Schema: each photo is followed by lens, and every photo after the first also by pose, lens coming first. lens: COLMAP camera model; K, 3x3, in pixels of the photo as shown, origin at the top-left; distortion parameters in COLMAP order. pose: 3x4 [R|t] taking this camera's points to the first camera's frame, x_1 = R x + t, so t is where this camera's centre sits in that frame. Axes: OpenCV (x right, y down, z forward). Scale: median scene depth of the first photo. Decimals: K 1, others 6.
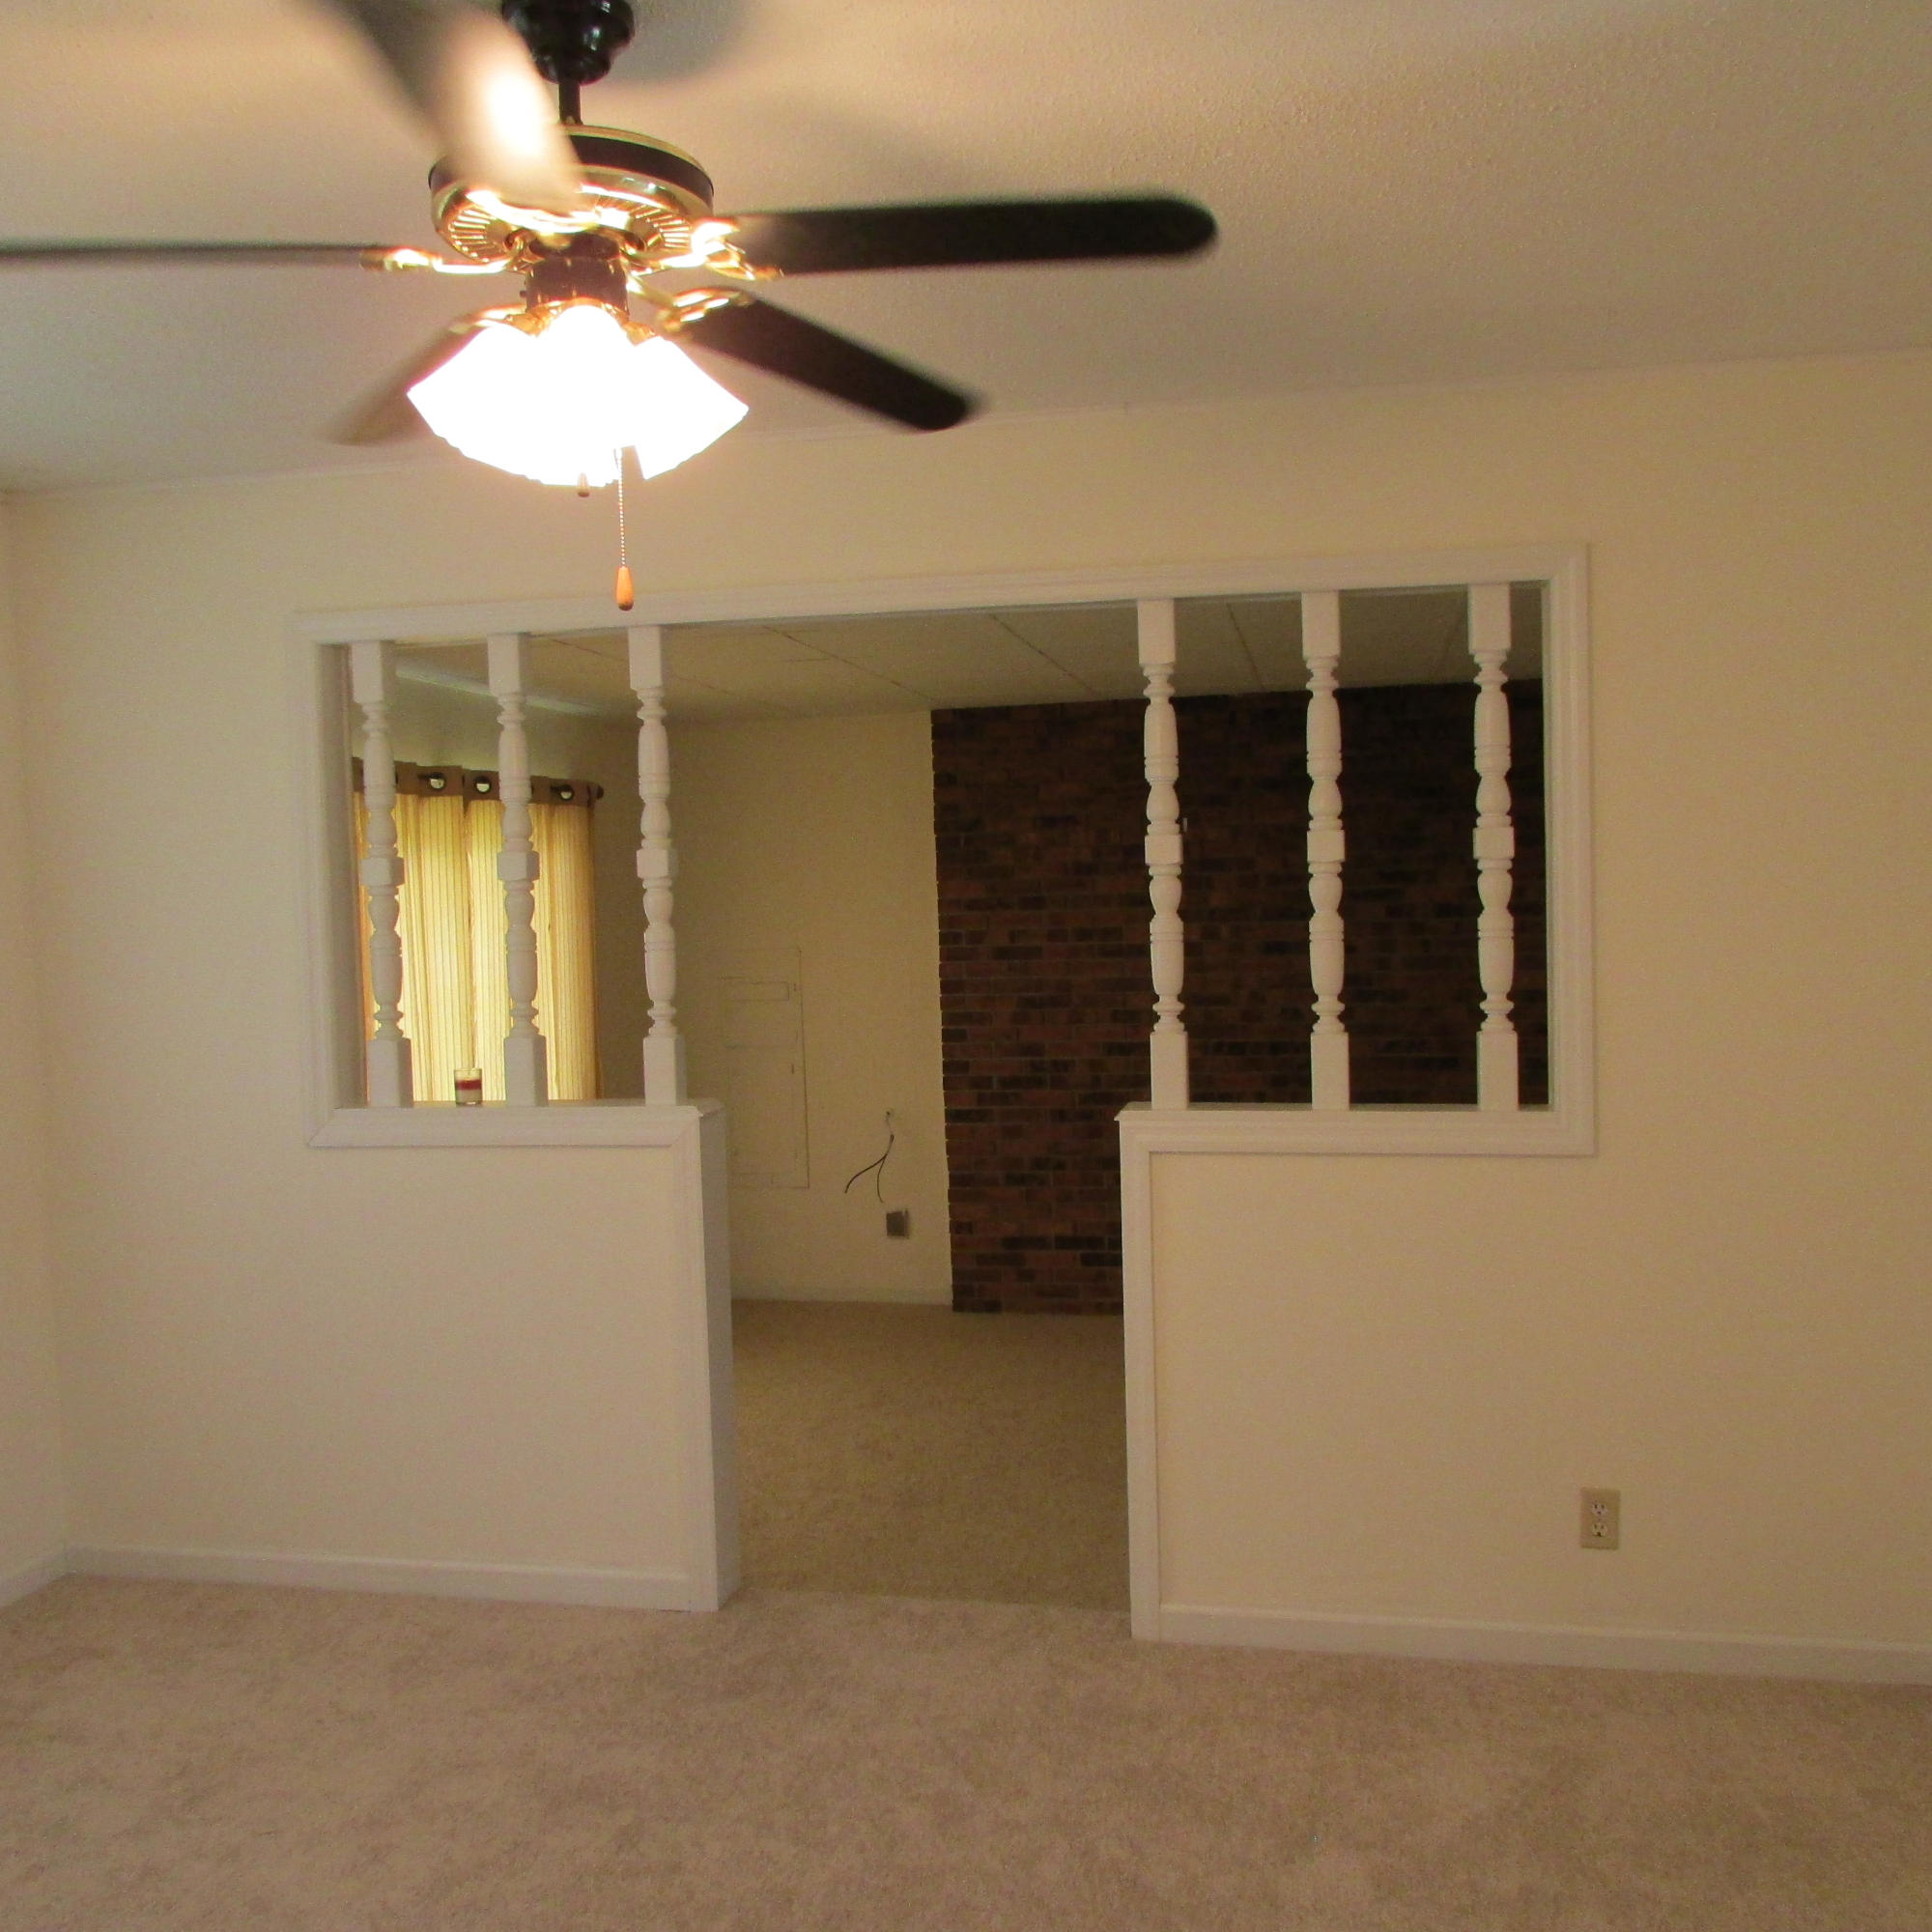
lens RADIAL K [[1832.2, 0, 966.0], [0, 1832.2, 966.0], [0, 0, 1]] dist [-0.019928, 0.002486]
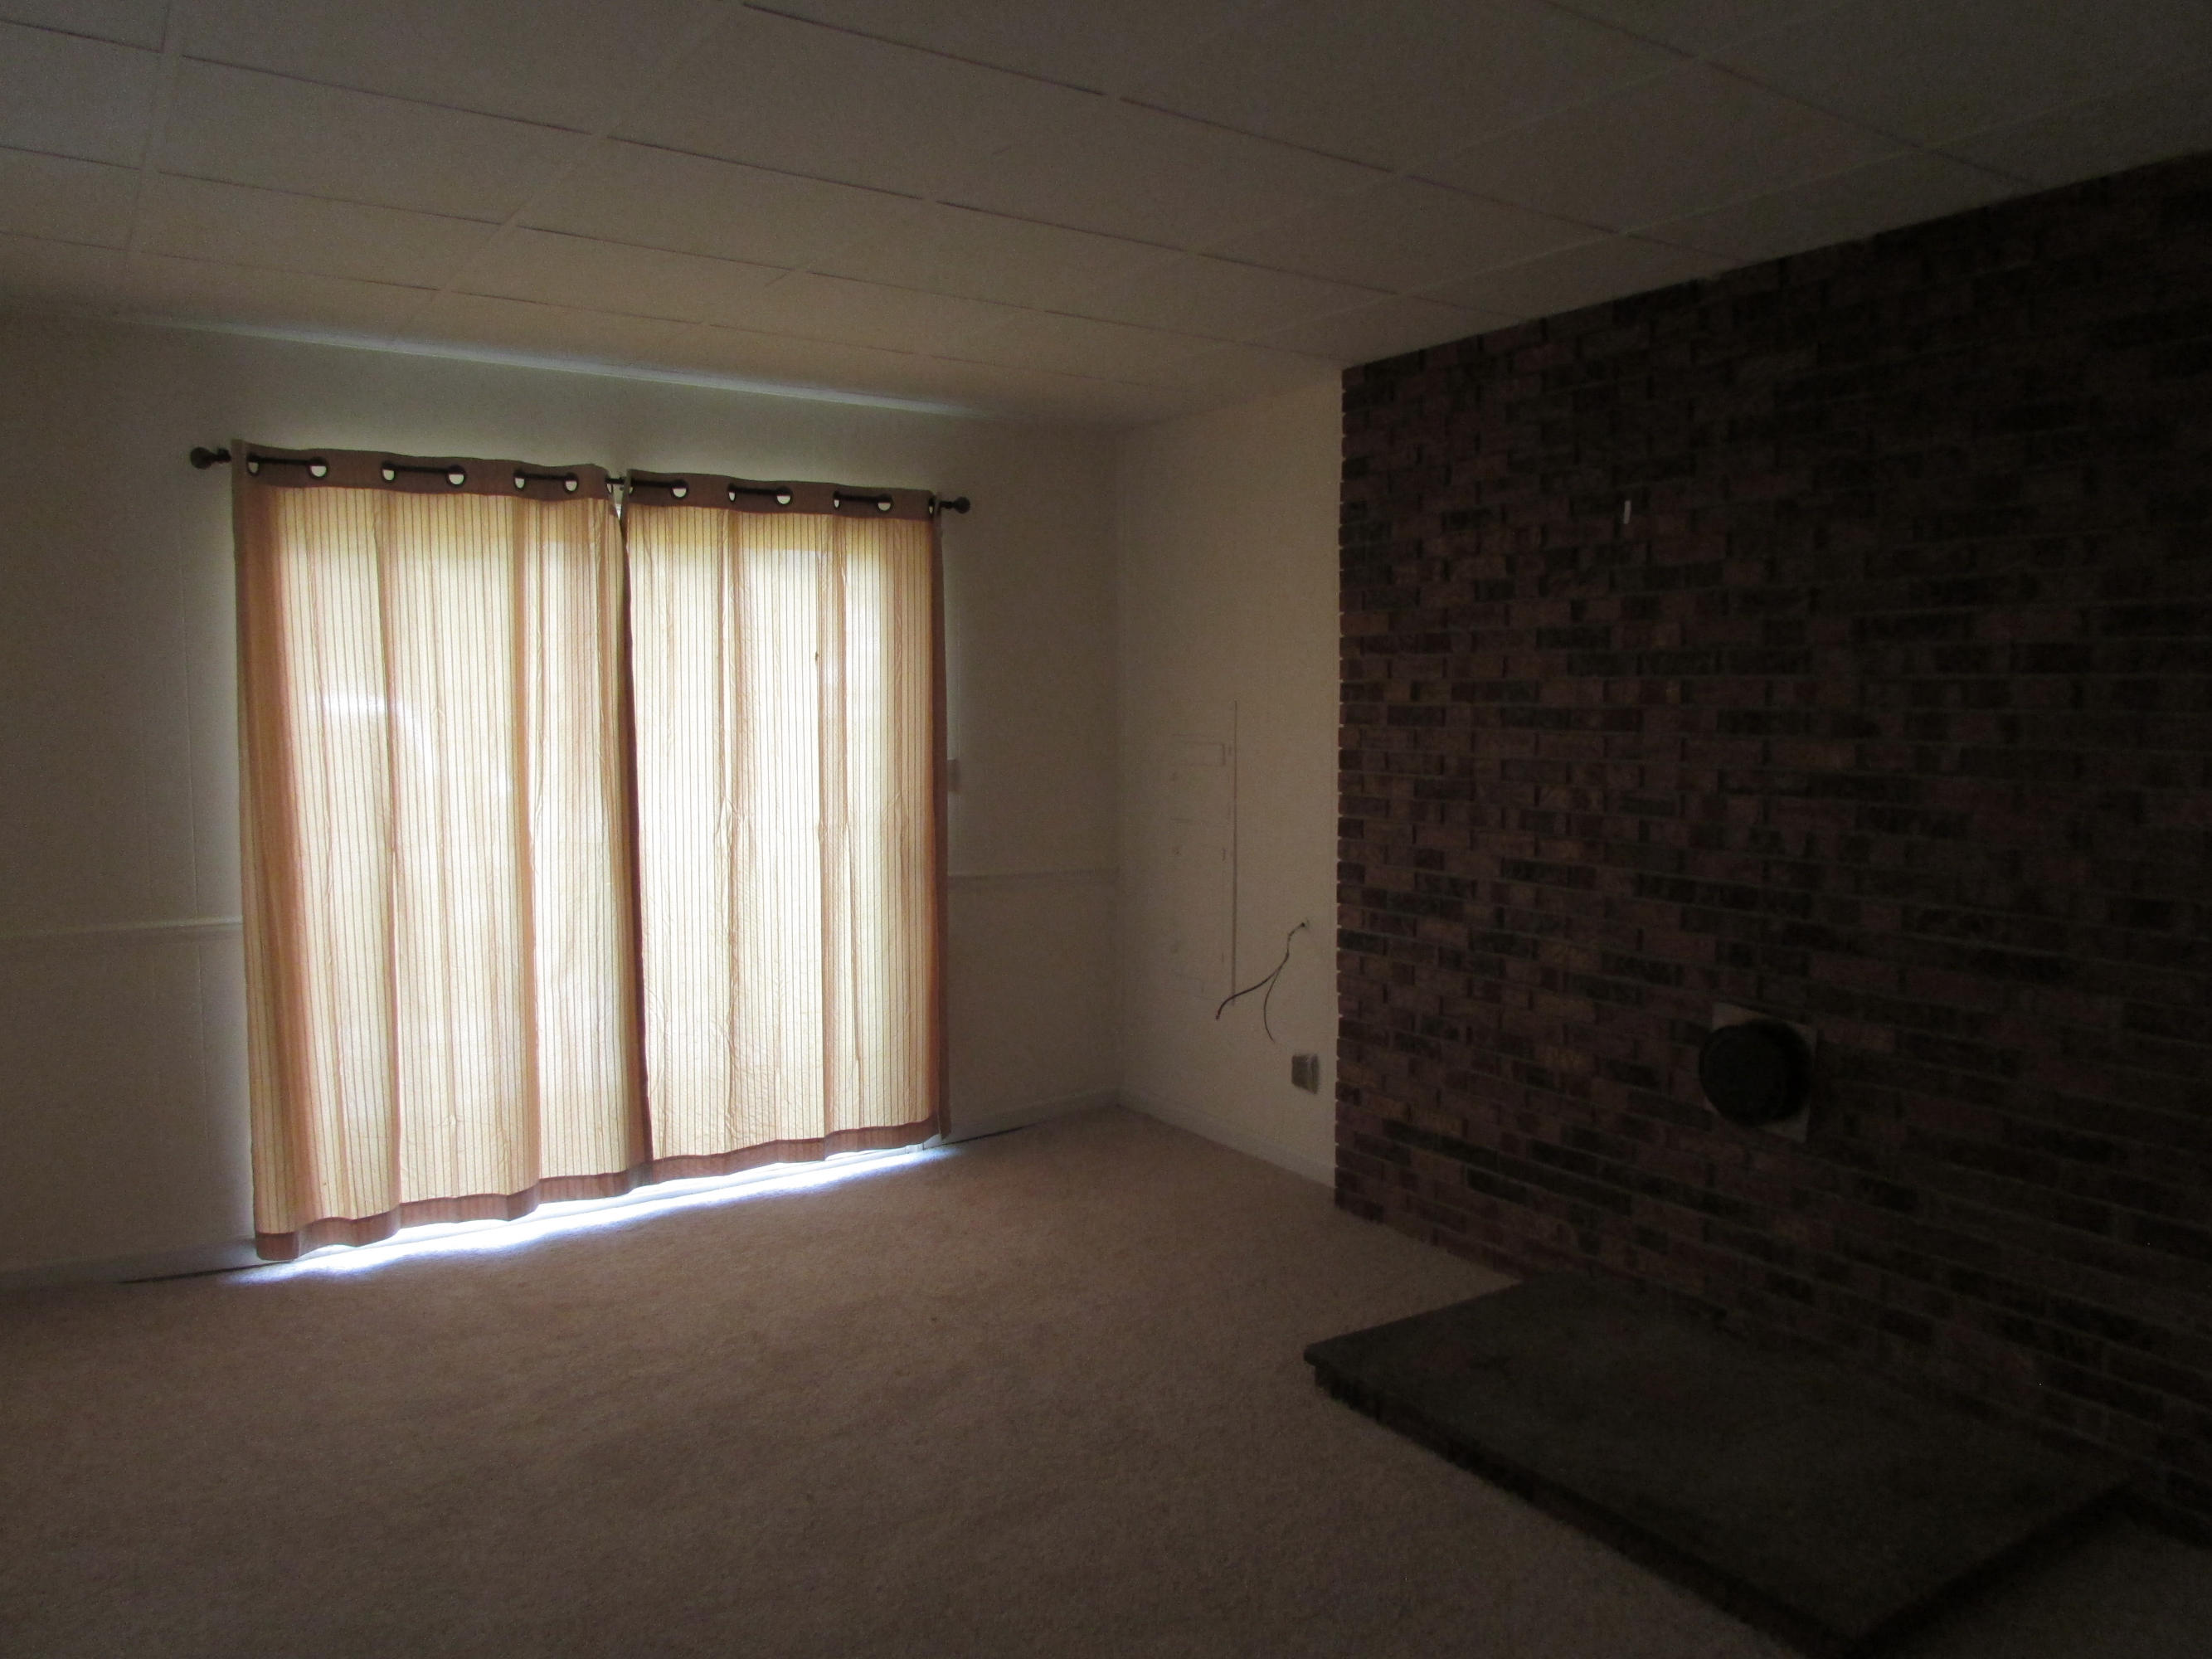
lens RADIAL K [[1586.2, 0, 1116.3], [0, 1586.2, 826.8], [0, 0, 1]] dist [-0.009093, 0.001016]
pose [[0.711019, 0.089871, -0.697406, 0.365180], [-0.054183, 0.995852, 0.073089, -0.003010], [0.701082, -0.014180, 0.712939, 0.499350]]
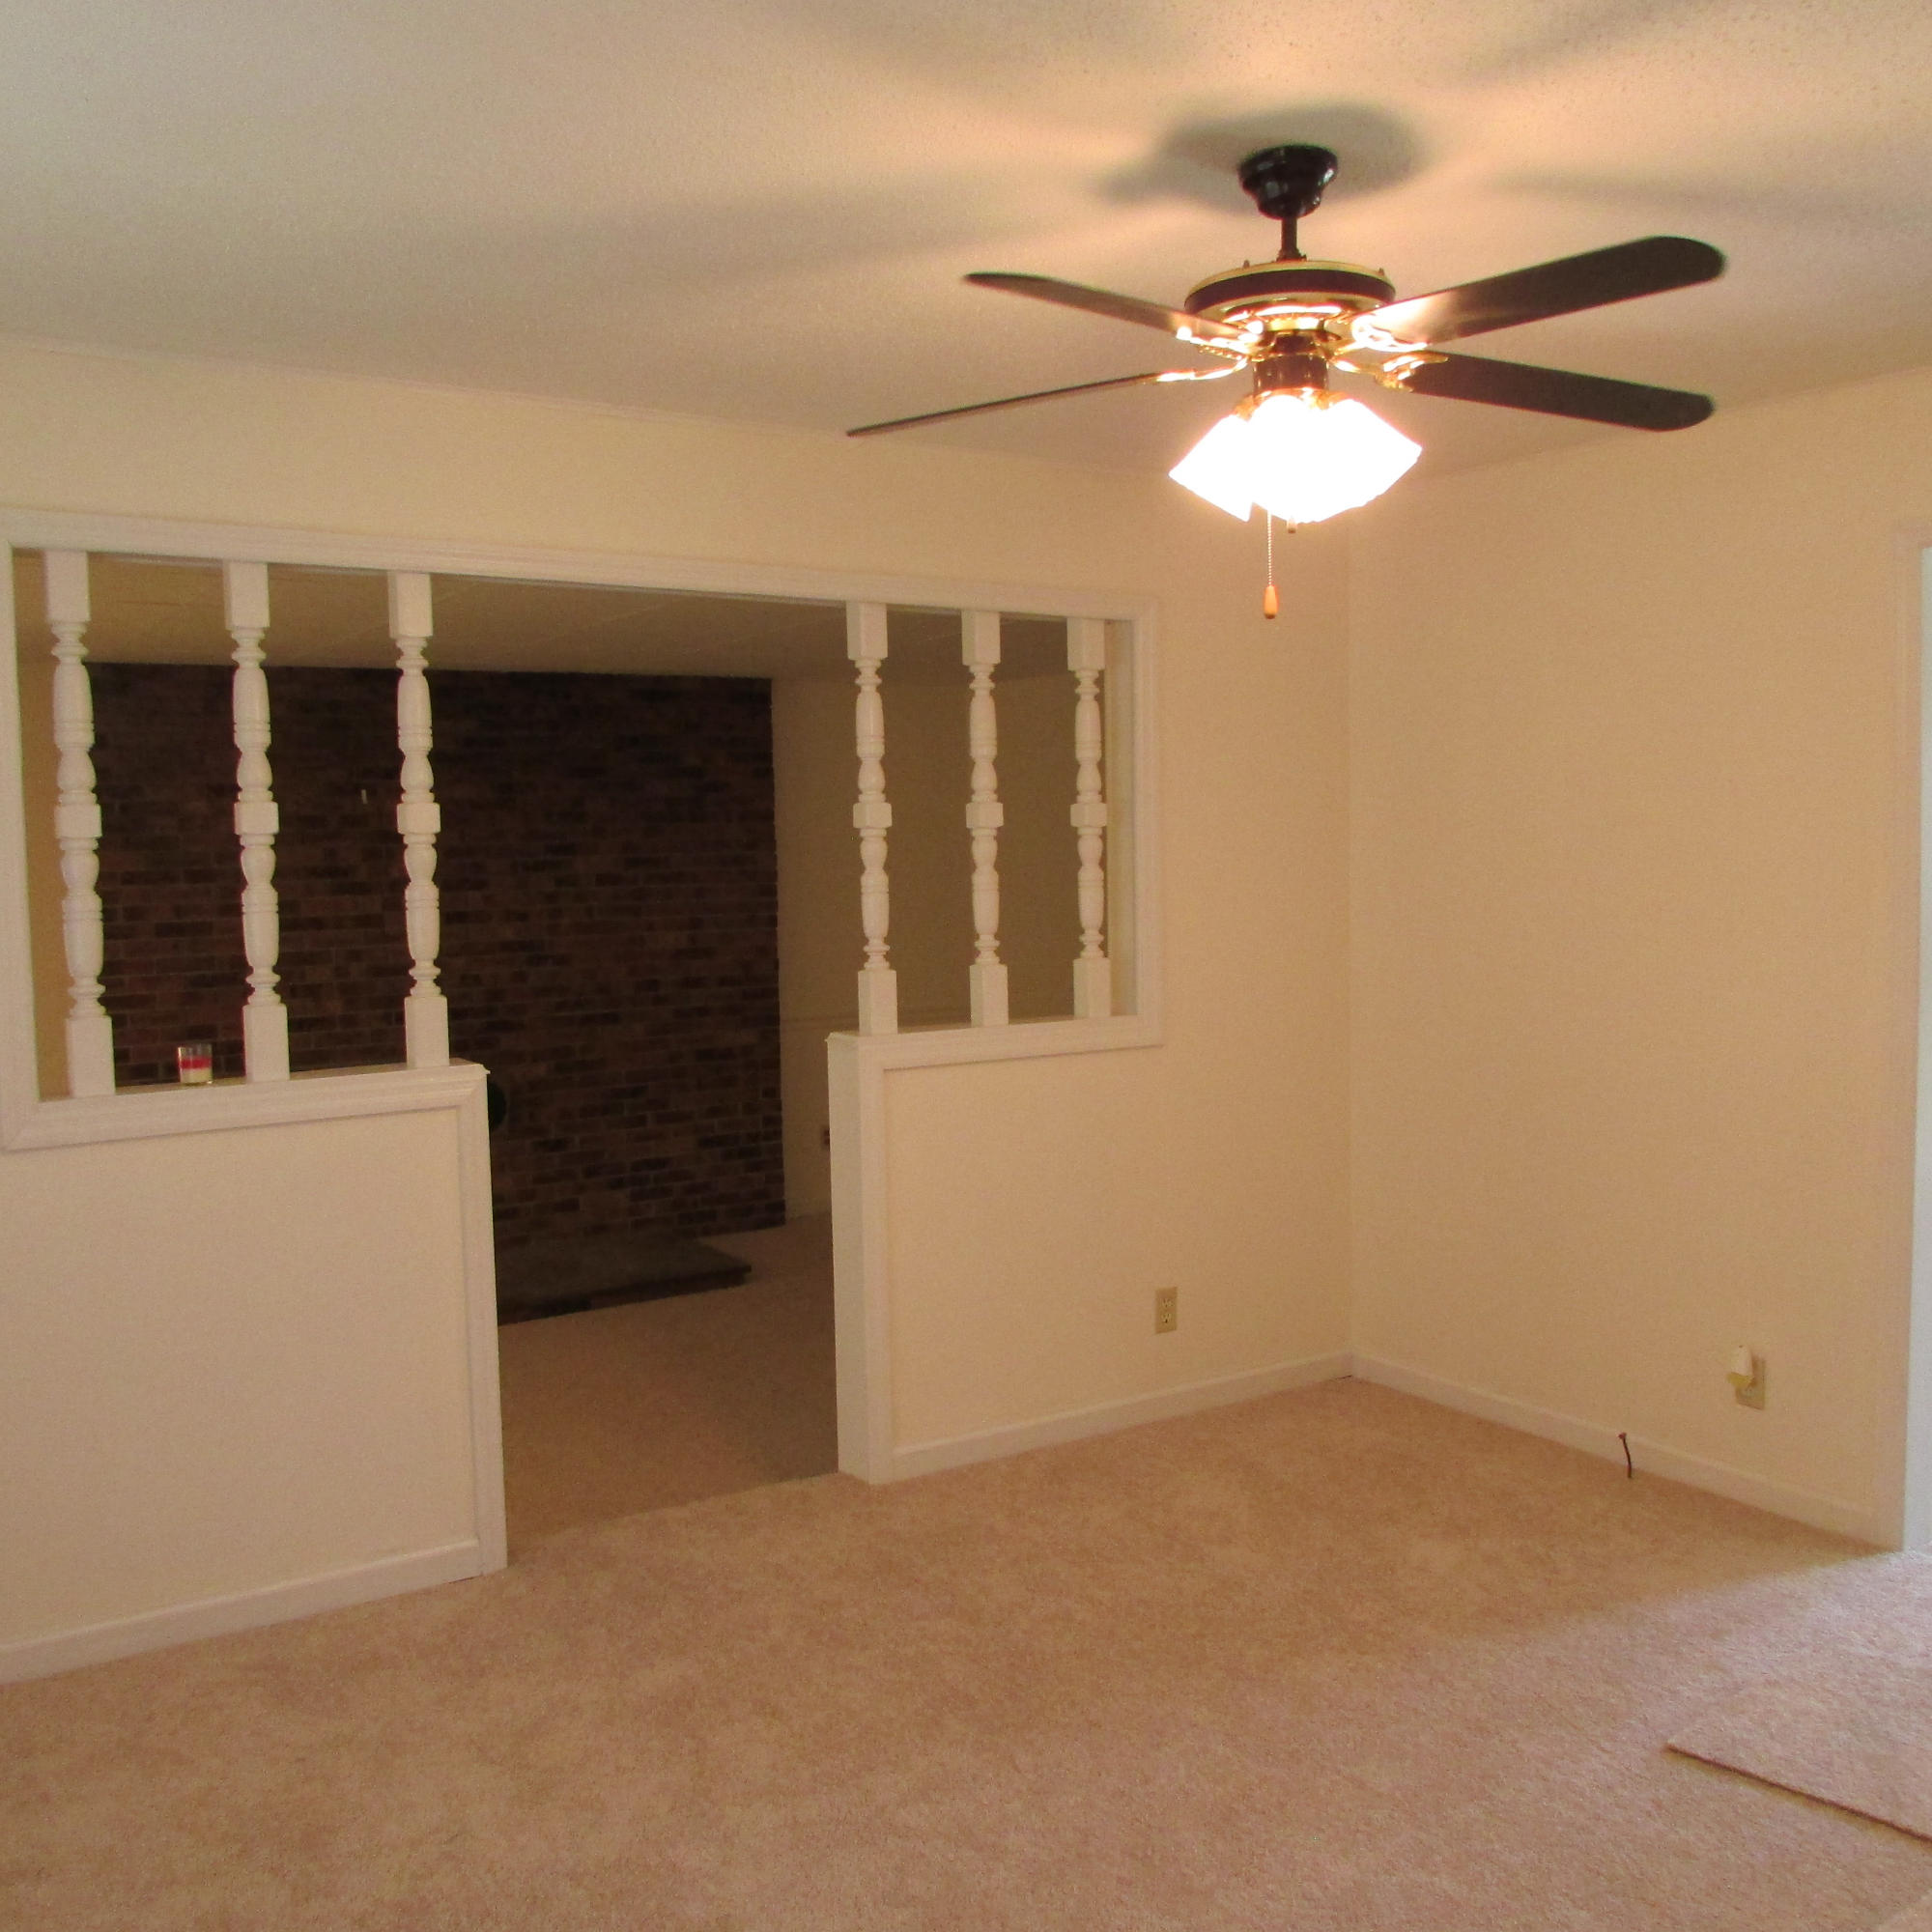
lens RADIAL K [[1832.2, 0, 966.0], [0, 1832.2, 966.0], [0, 0, 1]] dist [-0.019928, 0.002486]
pose [[0.720958, -0.037355, 0.691972, -0.330541], [0.032417, 0.999271, 0.020169, 0.005801], [-0.692221, 0.007891, 0.721643, 0.051925]]
